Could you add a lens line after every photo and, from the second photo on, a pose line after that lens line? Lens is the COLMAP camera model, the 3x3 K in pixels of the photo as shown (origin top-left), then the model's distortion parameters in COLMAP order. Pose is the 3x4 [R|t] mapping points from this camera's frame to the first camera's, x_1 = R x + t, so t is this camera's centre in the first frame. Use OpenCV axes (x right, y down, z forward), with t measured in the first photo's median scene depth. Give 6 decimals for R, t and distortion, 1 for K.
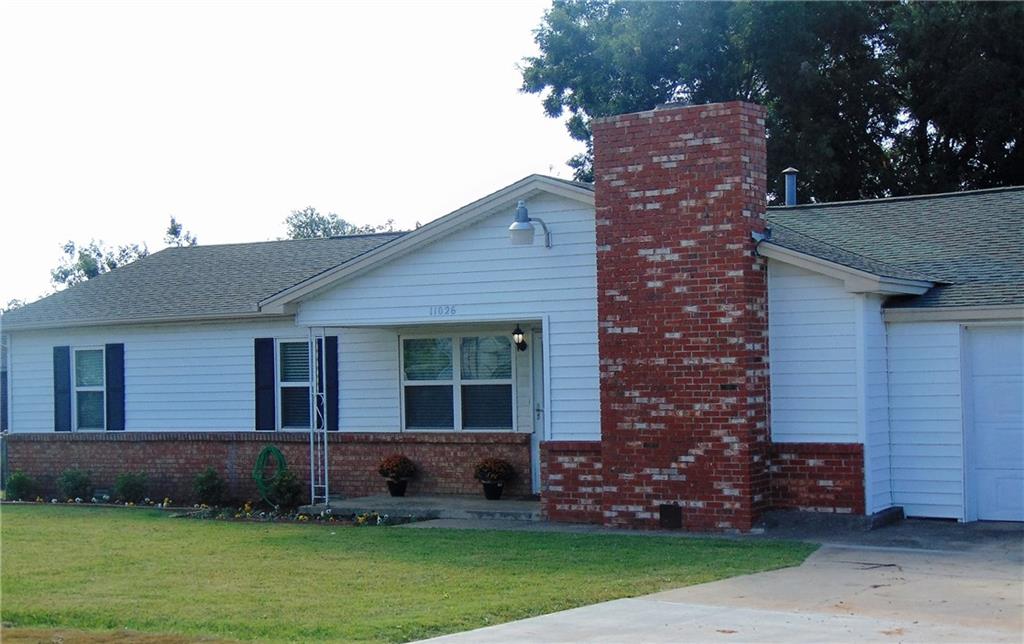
lens RADIAL K [[1706.4, 0, 511.9], [0, 1706.4, 369.5], [0, 0, 1]] dist [0.178115, 0.020923]
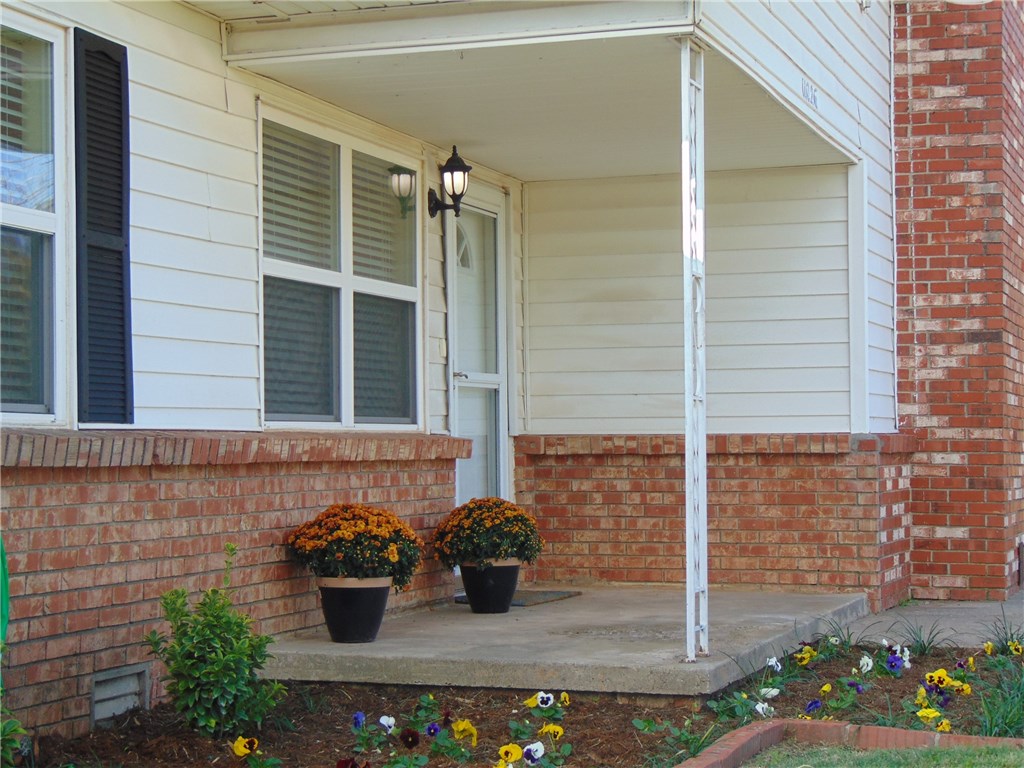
lens RADIAL K [[2085.1, 0, 512.0], [0, 2085.1, 384.0], [0, 0, 1]] dist [0.178557, -0.081739]
pose [[-0.234972, 0.052187, 0.970600, -0.407157], [0.013084, 0.998637, -0.050526, 0.045484], [-0.971914, 0.000827, -0.235334, 1.001200]]
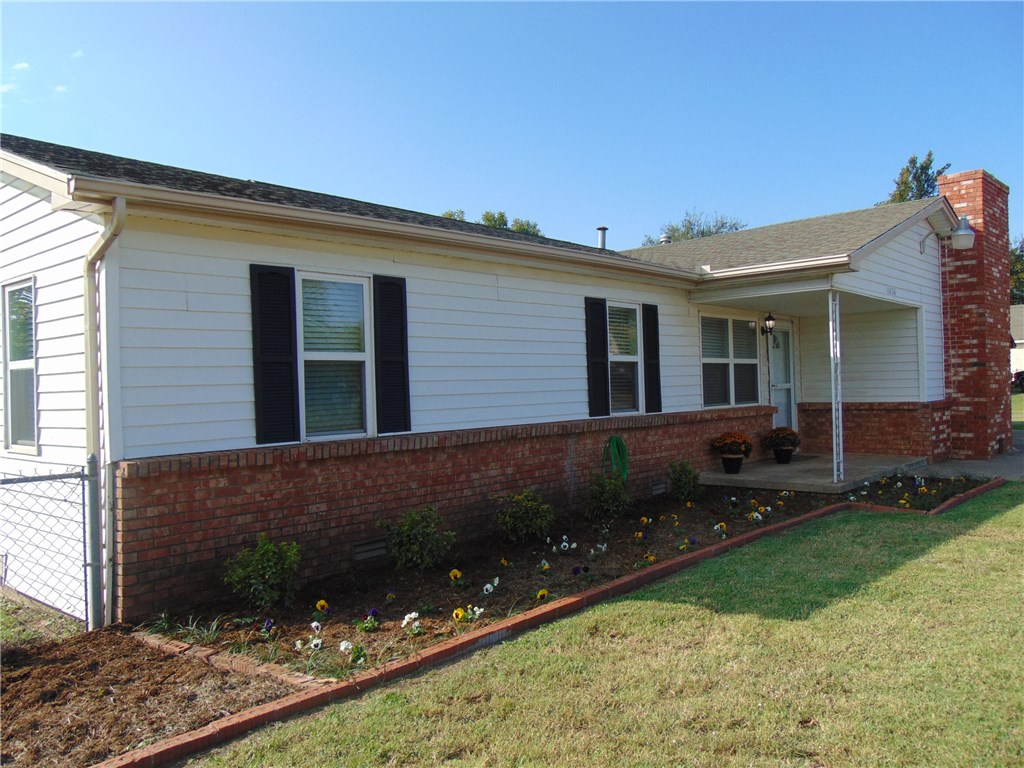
lens RADIAL K [[811.2, 0, 512.0], [0, 811.2, 384.0], [0, 0, 1]] dist [-0.041766, 0.093861]
pose [[0.163738, 0.020914, 0.986282, -0.519764], [0.024856, 0.999370, -0.025317, 0.029481], [-0.986191, 0.028660, 0.163115, 0.990595]]
